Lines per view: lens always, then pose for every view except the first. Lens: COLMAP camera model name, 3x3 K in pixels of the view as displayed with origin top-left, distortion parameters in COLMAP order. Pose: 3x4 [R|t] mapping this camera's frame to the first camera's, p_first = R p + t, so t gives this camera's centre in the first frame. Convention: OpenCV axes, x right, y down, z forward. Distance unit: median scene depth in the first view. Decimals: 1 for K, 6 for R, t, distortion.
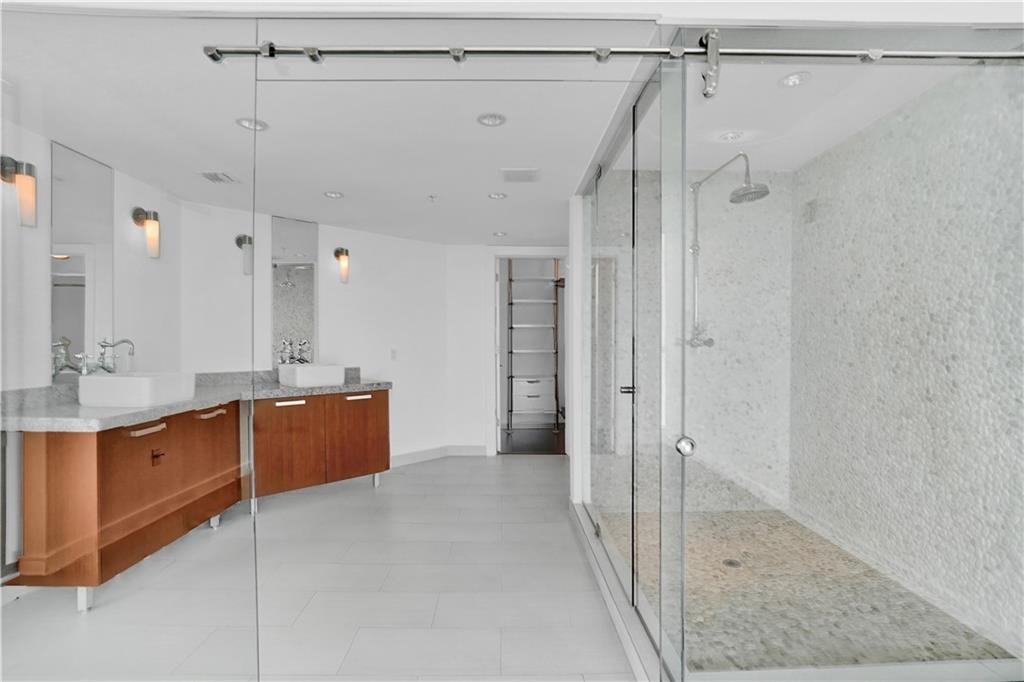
lens RADIAL K [[476.0, 0, 512.0], [0, 476.0, 341.0], [0, 0, 1]] dist [-0.055319, 0.021328]
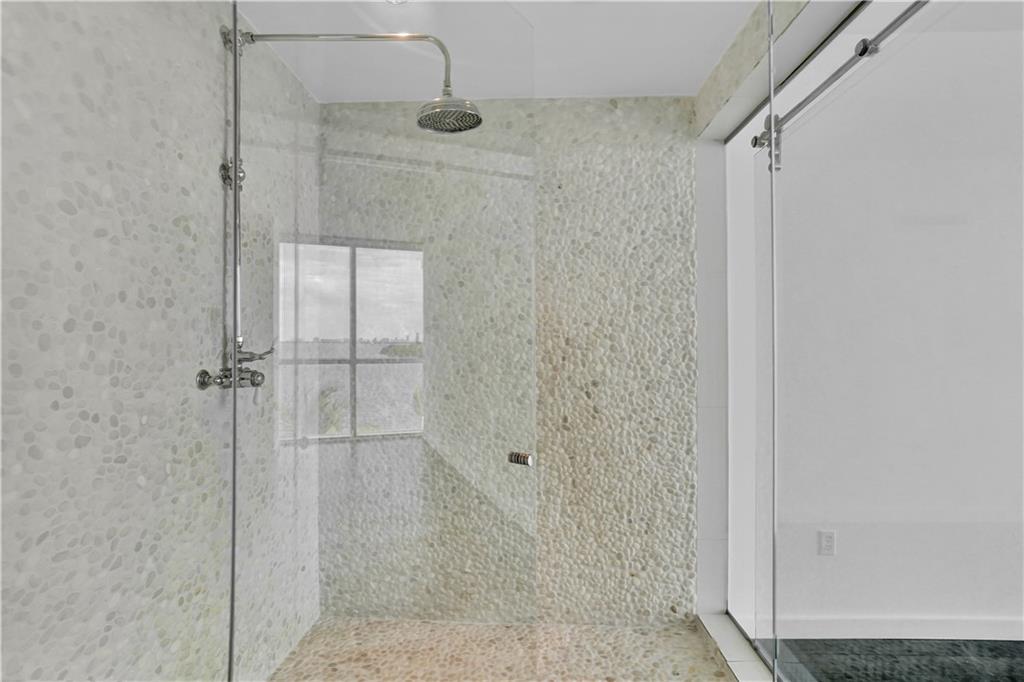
lens RADIAL K [[505.9, 0, 509.1], [0, 505.9, 359.2], [0, 0, 1]] dist [-0.049655, 0.001583]
pose [[0.048218, -0.029480, 0.998402, -0.133970], [-0.001305, 0.999562, 0.029577, -0.045726], [-0.998836, -0.002729, 0.048158, 1.063242]]
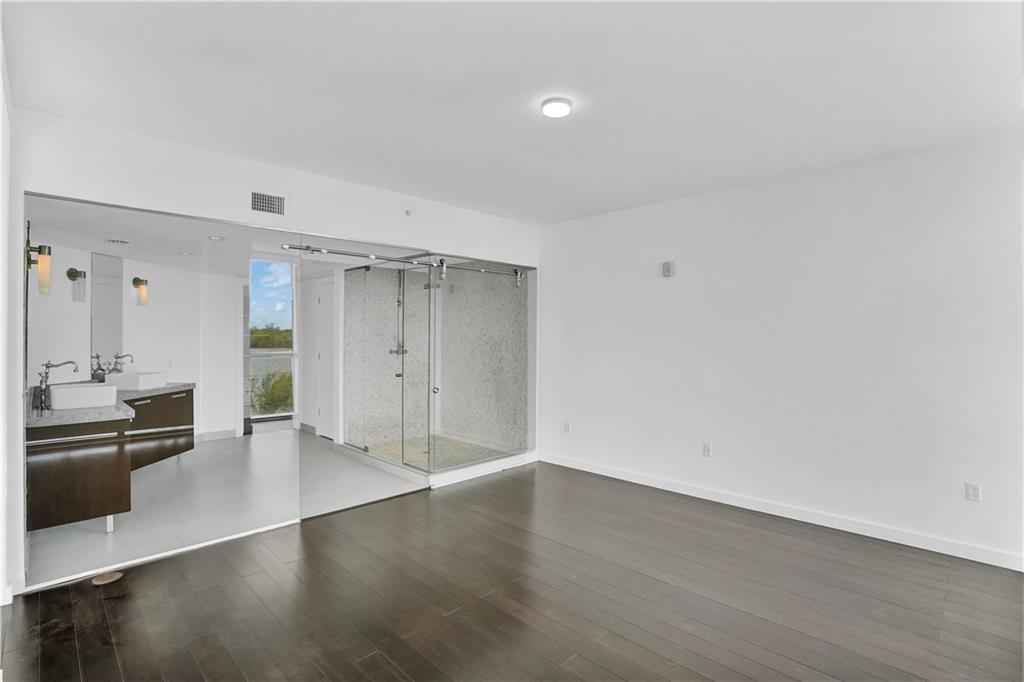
lens RADIAL K [[476.0, 0, 512.0], [0, 476.0, 341.0], [0, 0, 1]] dist [-0.055319, 0.021328]
pose [[0.707348, -0.002777, 0.706860, -0.975257], [-0.004526, 0.999954, 0.008458, -0.088996], [-0.706851, -0.009182, 0.707303, -1.020771]]
